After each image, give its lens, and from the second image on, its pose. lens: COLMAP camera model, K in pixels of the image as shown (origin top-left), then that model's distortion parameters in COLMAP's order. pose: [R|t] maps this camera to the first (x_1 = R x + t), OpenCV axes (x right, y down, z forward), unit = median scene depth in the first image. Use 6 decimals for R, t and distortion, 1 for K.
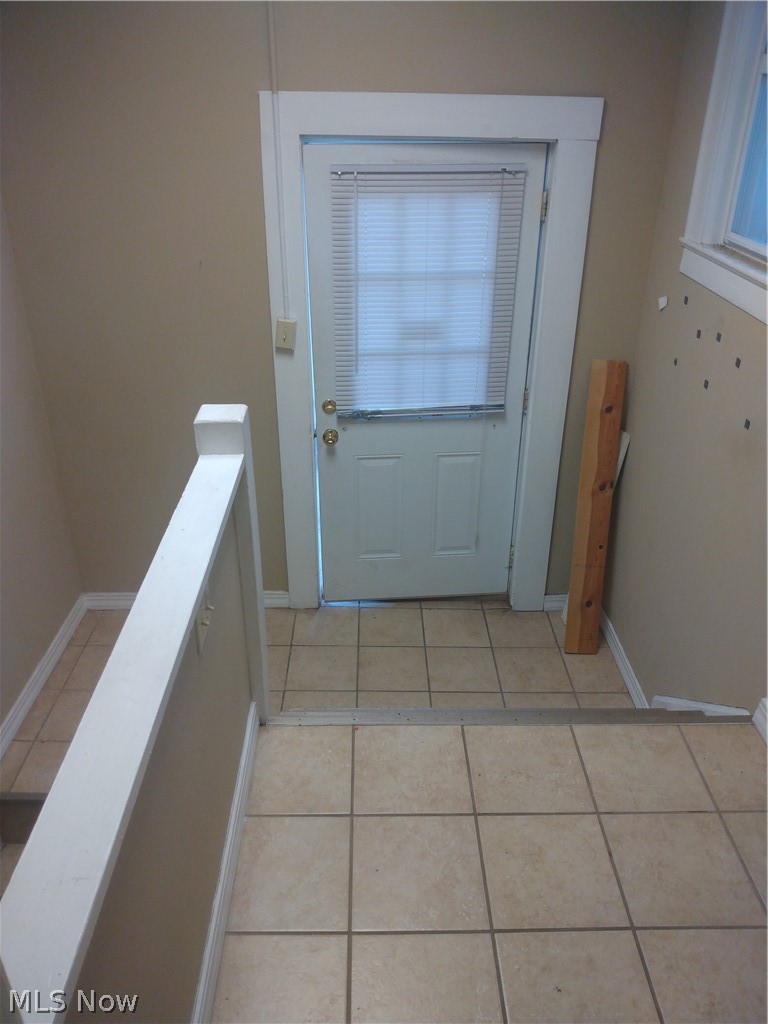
lens RADIAL K [[791.8, 0, 388.4], [0, 791.8, 513.2], [0, 0, 1]] dist [0.120550, -0.264865]
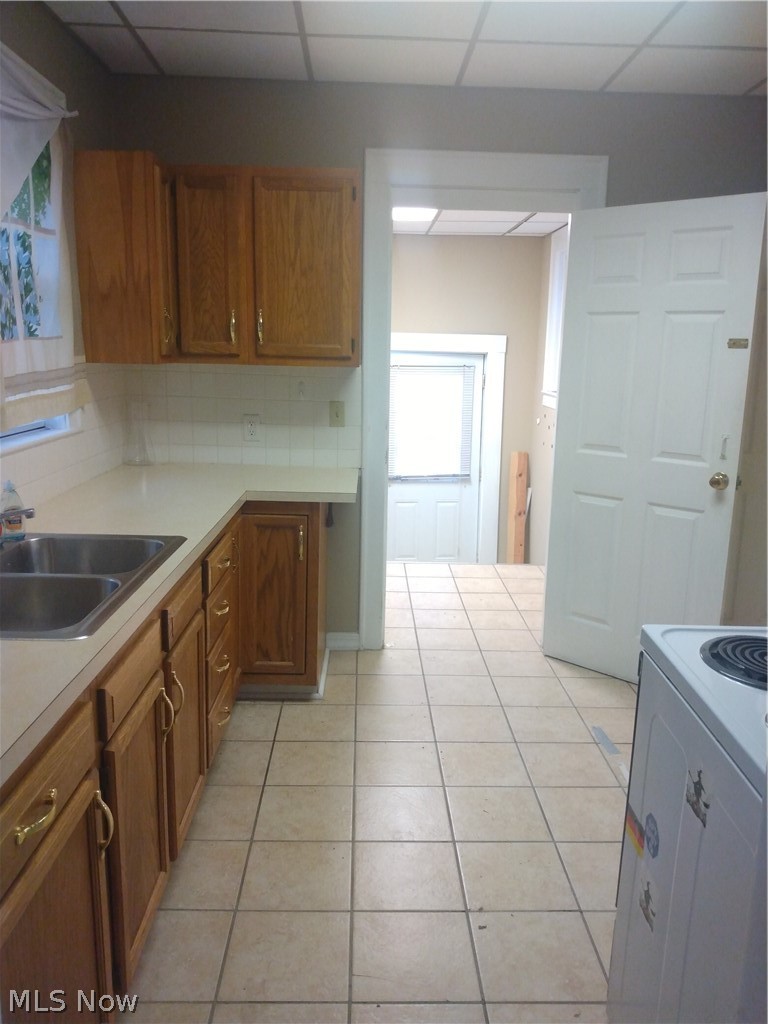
lens RADIAL K [[791.8, 0, 388.4], [0, 791.8, 513.2], [0, 0, 1]] dist [0.120550, -0.264865]
pose [[0.999964, 0.007382, 0.004147, -0.067772], [-0.005890, 0.958359, -0.285505, 0.542366], [-0.006082, 0.285470, 0.958368, -0.908029]]
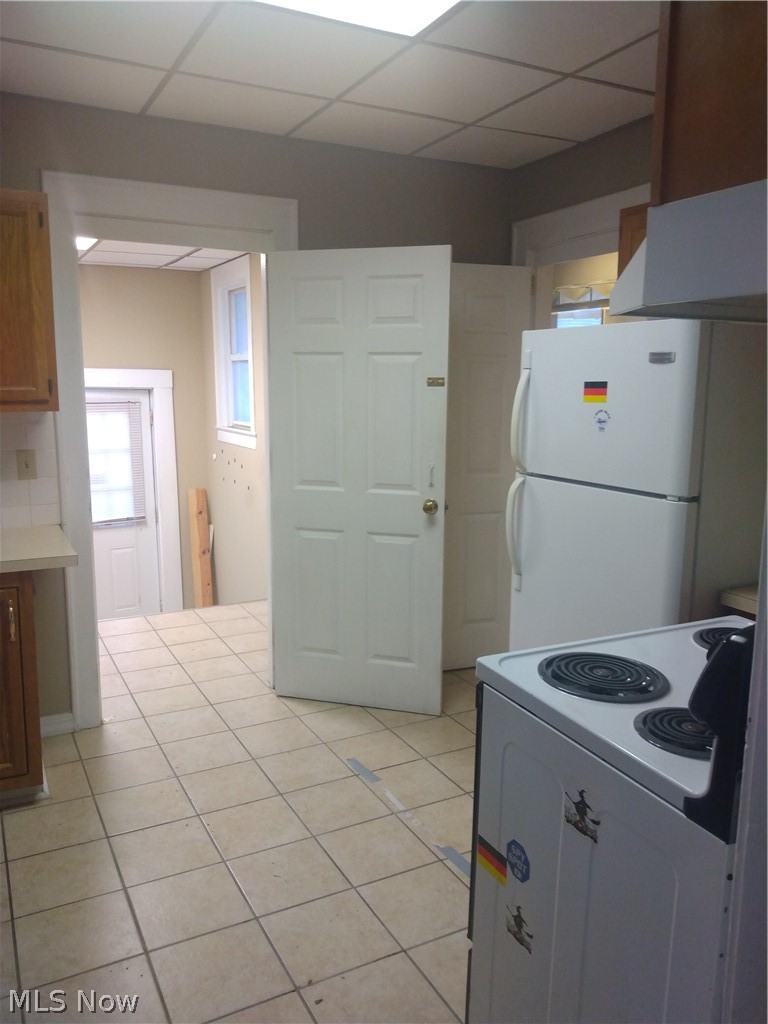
lens RADIAL K [[791.8, 0, 388.4], [0, 791.8, 513.2], [0, 0, 1]] dist [0.120550, -0.264865]
pose [[0.894411, -0.079628, 0.440100, -0.174639], [0.217096, 0.937617, -0.271557, 0.506565], [-0.391022, 0.338428, 0.855902, -0.865133]]
